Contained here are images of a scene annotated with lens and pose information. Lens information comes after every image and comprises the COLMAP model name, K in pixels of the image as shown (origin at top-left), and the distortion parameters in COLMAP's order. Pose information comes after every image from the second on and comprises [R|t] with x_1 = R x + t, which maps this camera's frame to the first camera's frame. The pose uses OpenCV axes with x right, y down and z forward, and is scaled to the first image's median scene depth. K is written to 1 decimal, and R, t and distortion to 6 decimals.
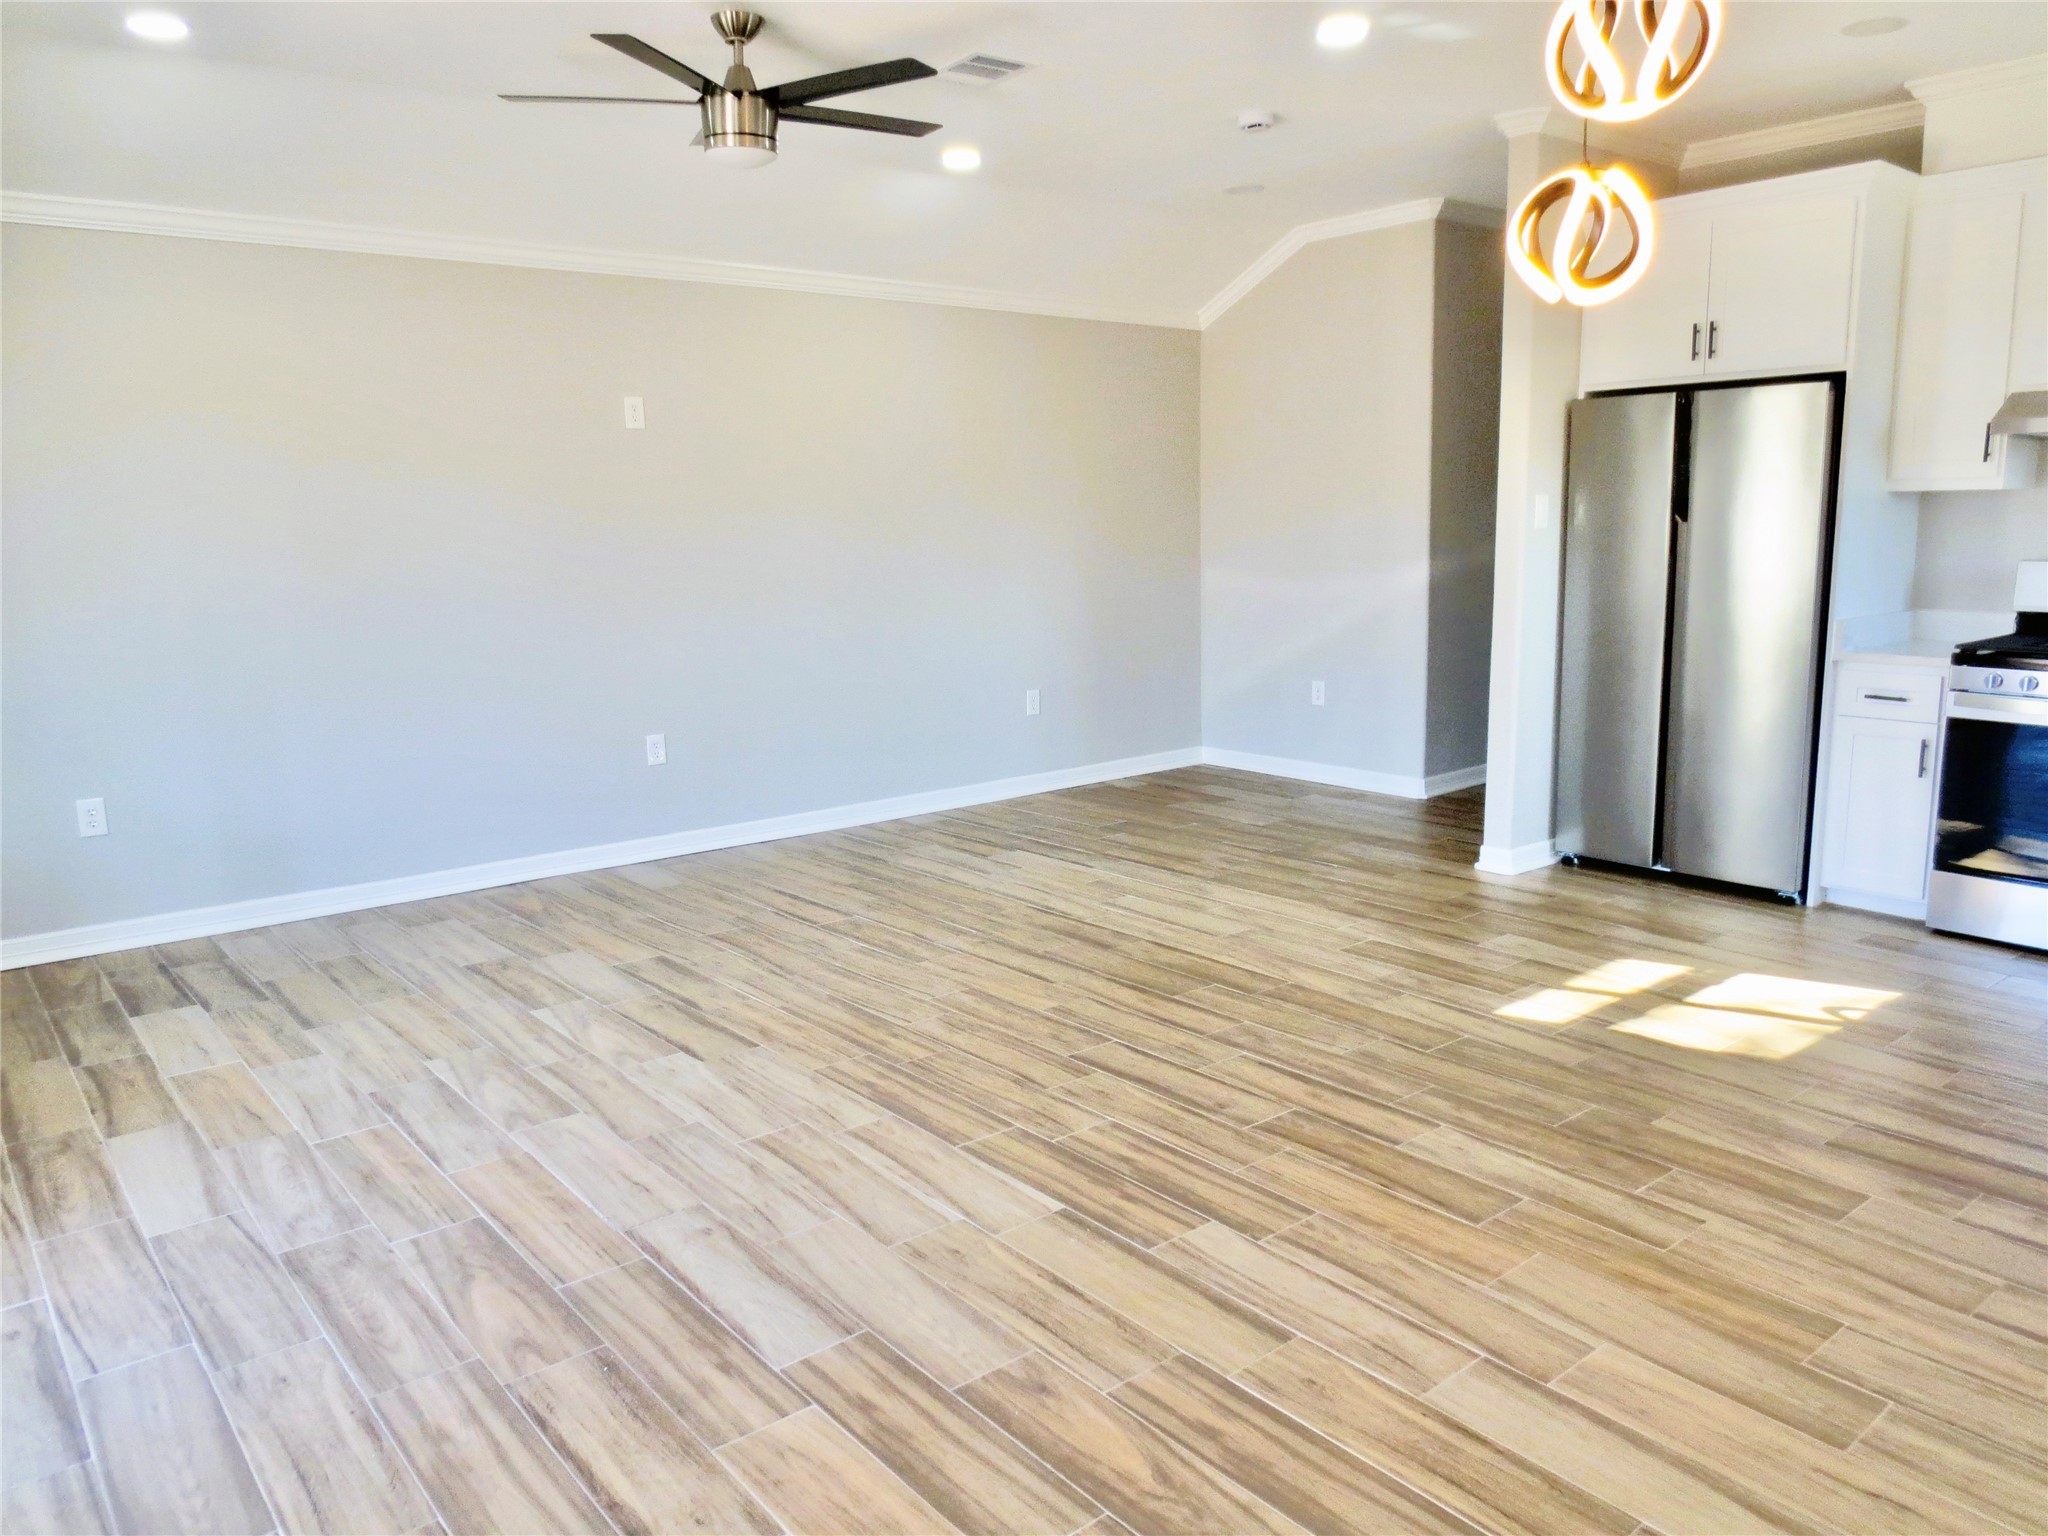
lens RADIAL K [[1469.2, 0, 1024.0], [0, 1469.2, 768.0], [0, 0, 1]] dist [-0.033321, 0.005233]
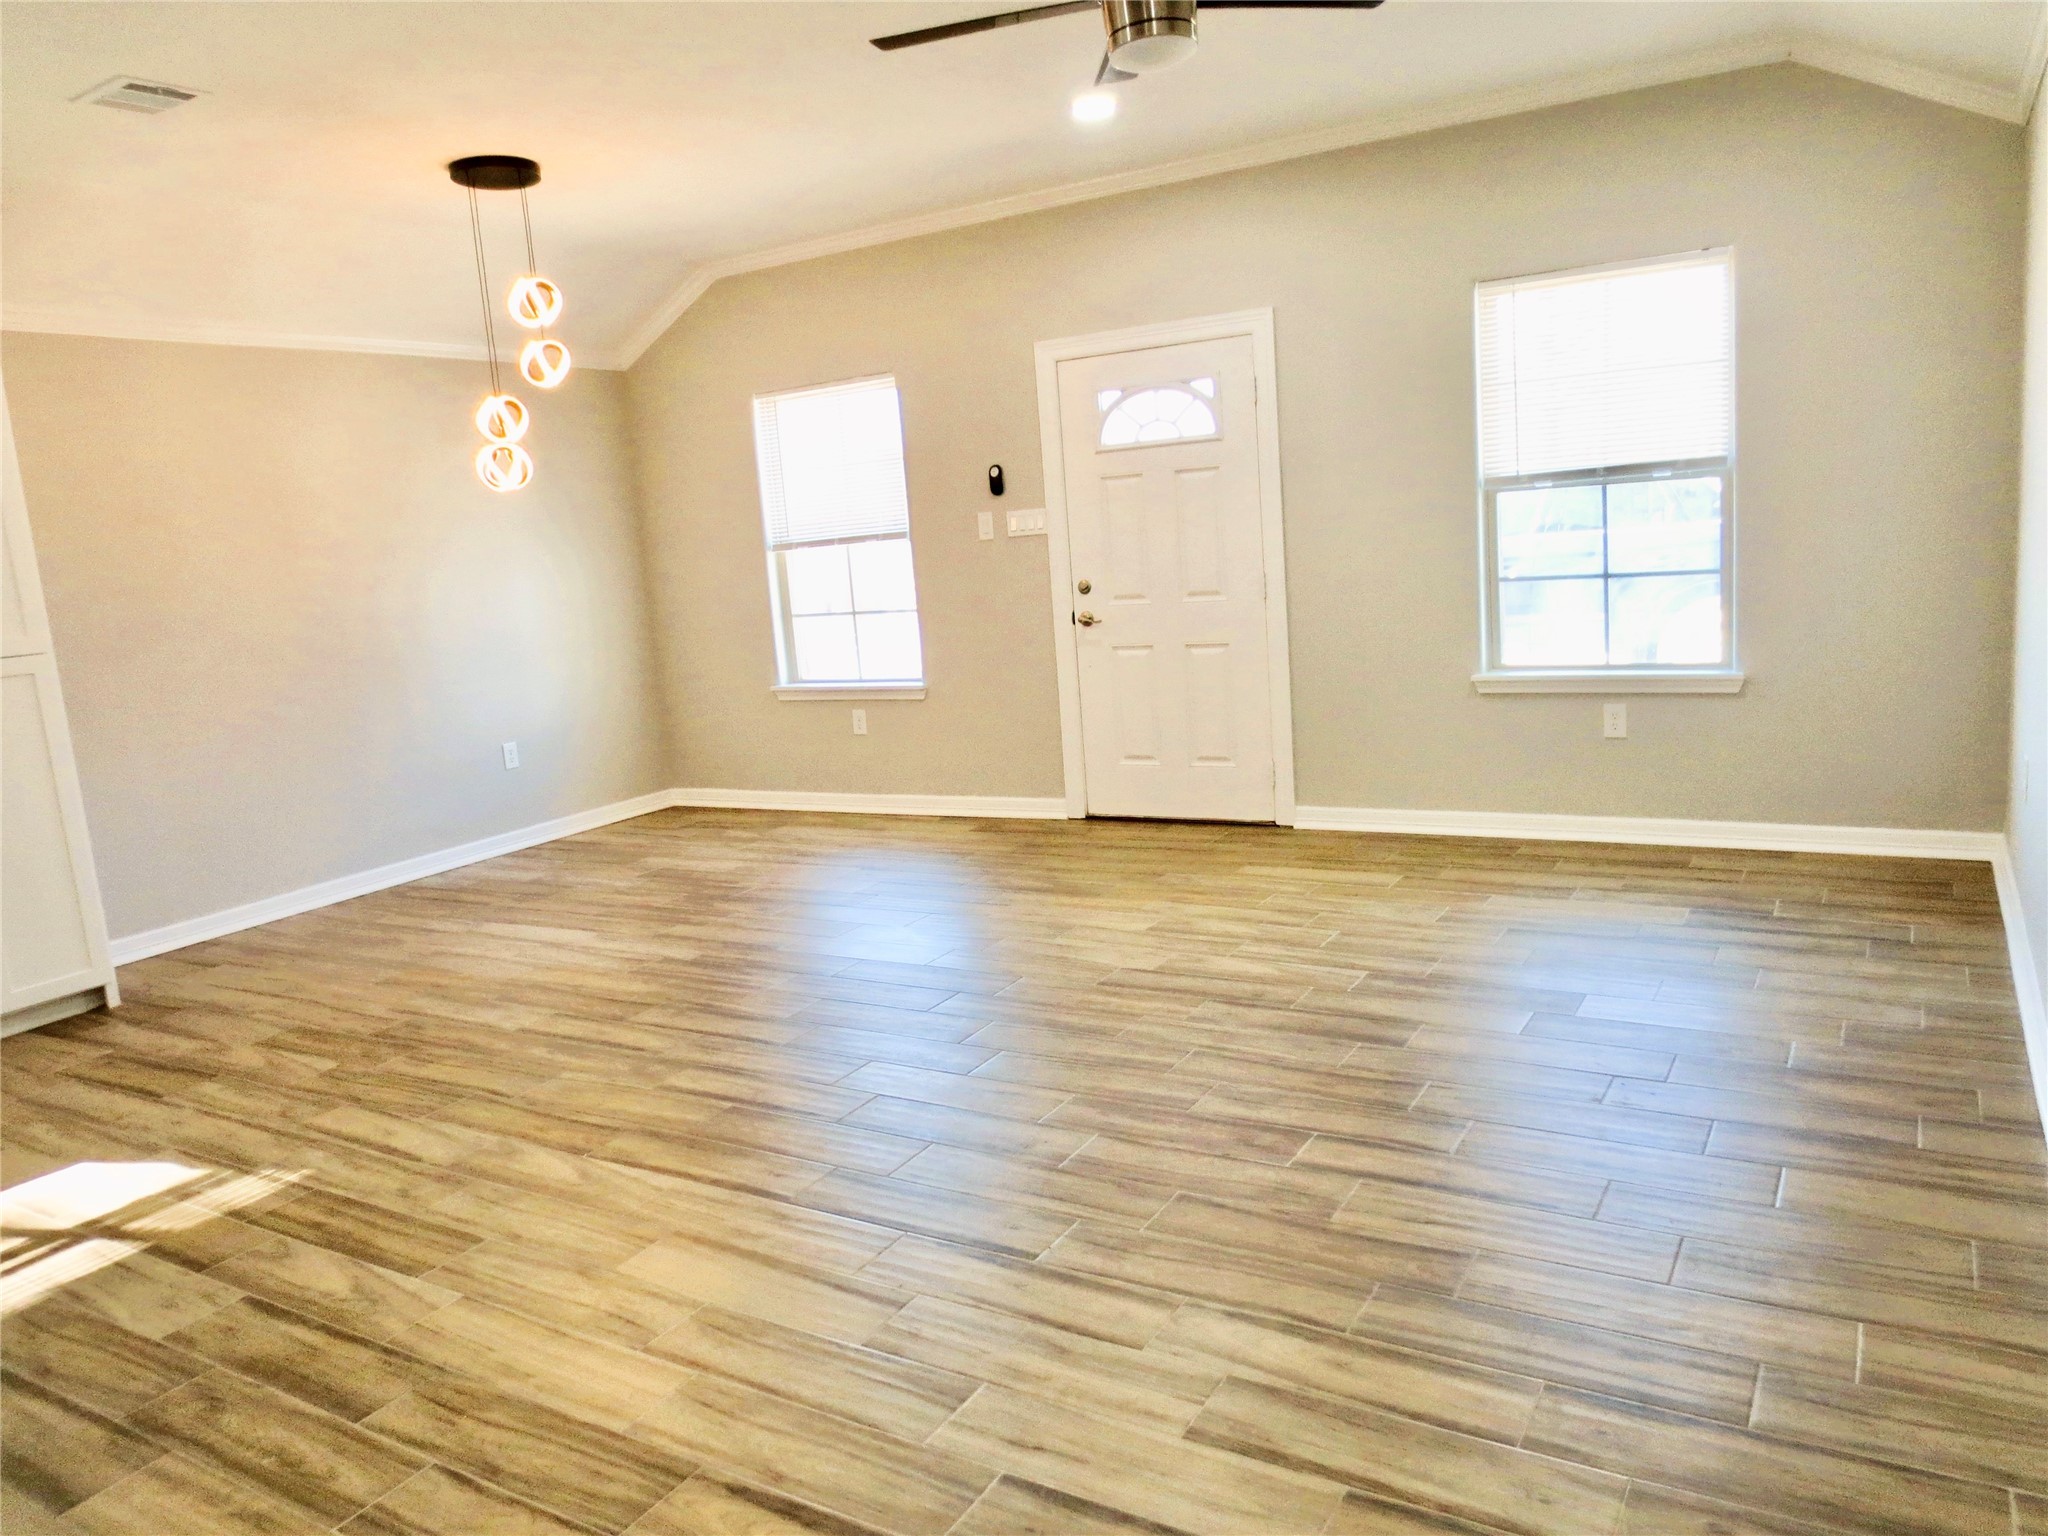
lens RADIAL K [[1453.2, 0, 1024.0], [0, 1453.2, 768.0], [0, 0, 1]] dist [-0.009798, -0.008694]
pose [[-0.937606, 0.146917, -0.315136, 0.234694], [0.039159, 0.945197, 0.324144, -0.390726], [0.345488, 0.291579, -0.891975, 2.288846]]
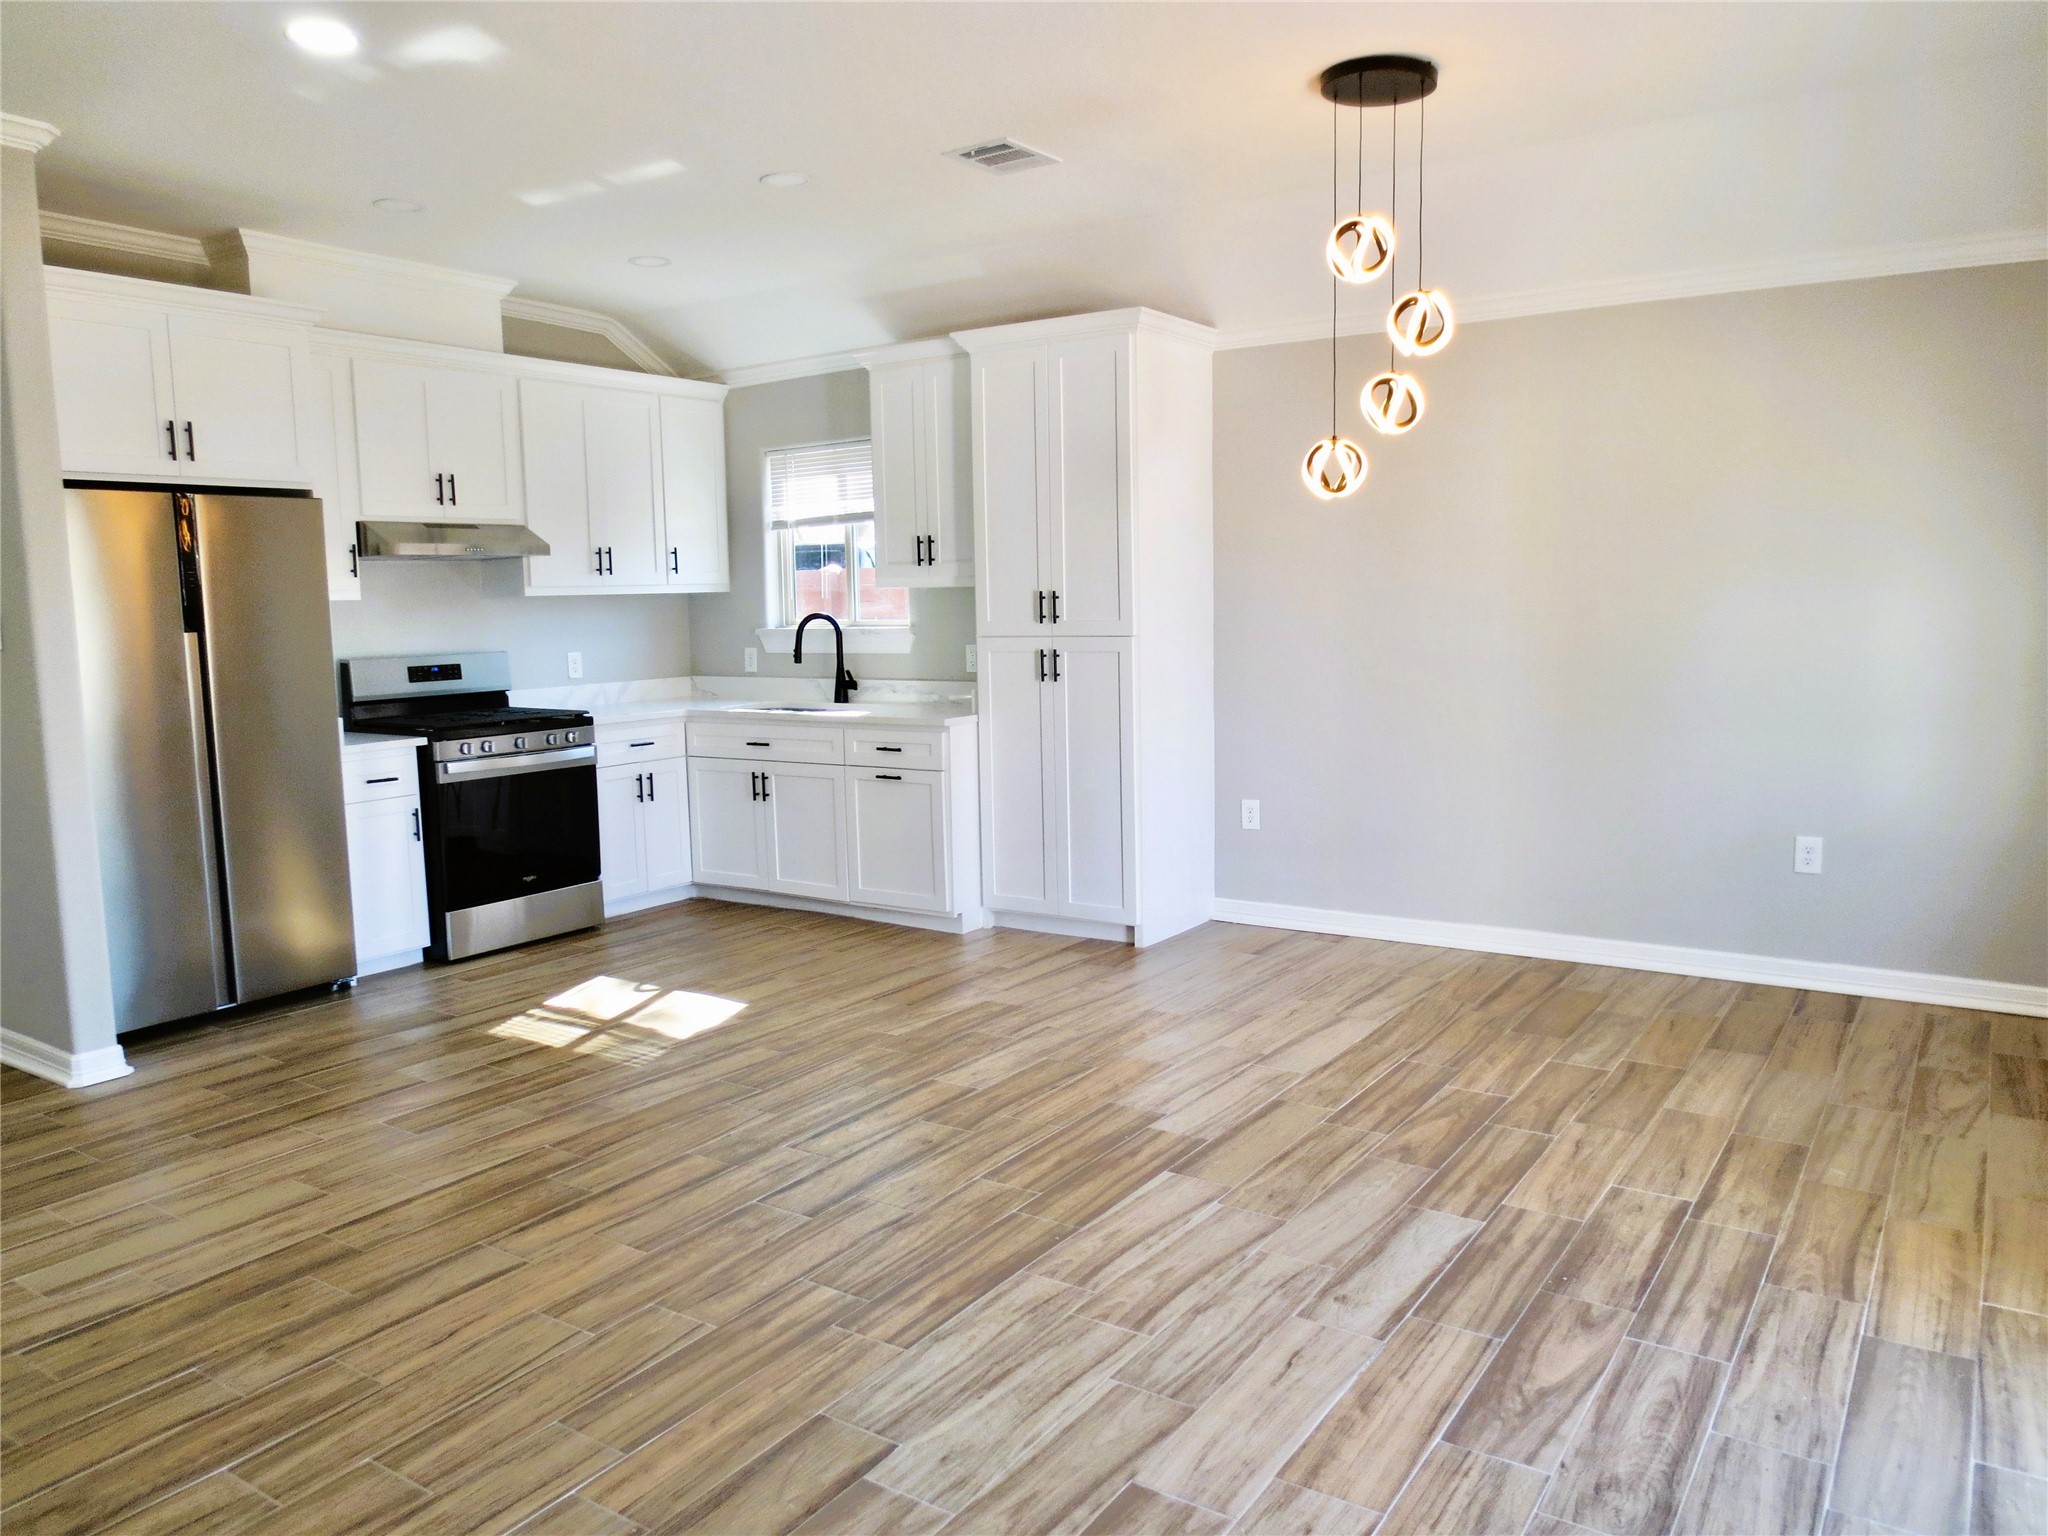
lens RADIAL K [[1453.2, 0, 1024.0], [0, 1453.2, 768.0], [0, 0, 1]] dist [-0.009798, -0.008694]
pose [[-0.288550, -0.090179, 0.953209, -0.938348], [0.185252, 0.971484, 0.147986, -0.196378], [-0.939372, 0.219285, -0.263616, 1.217167]]
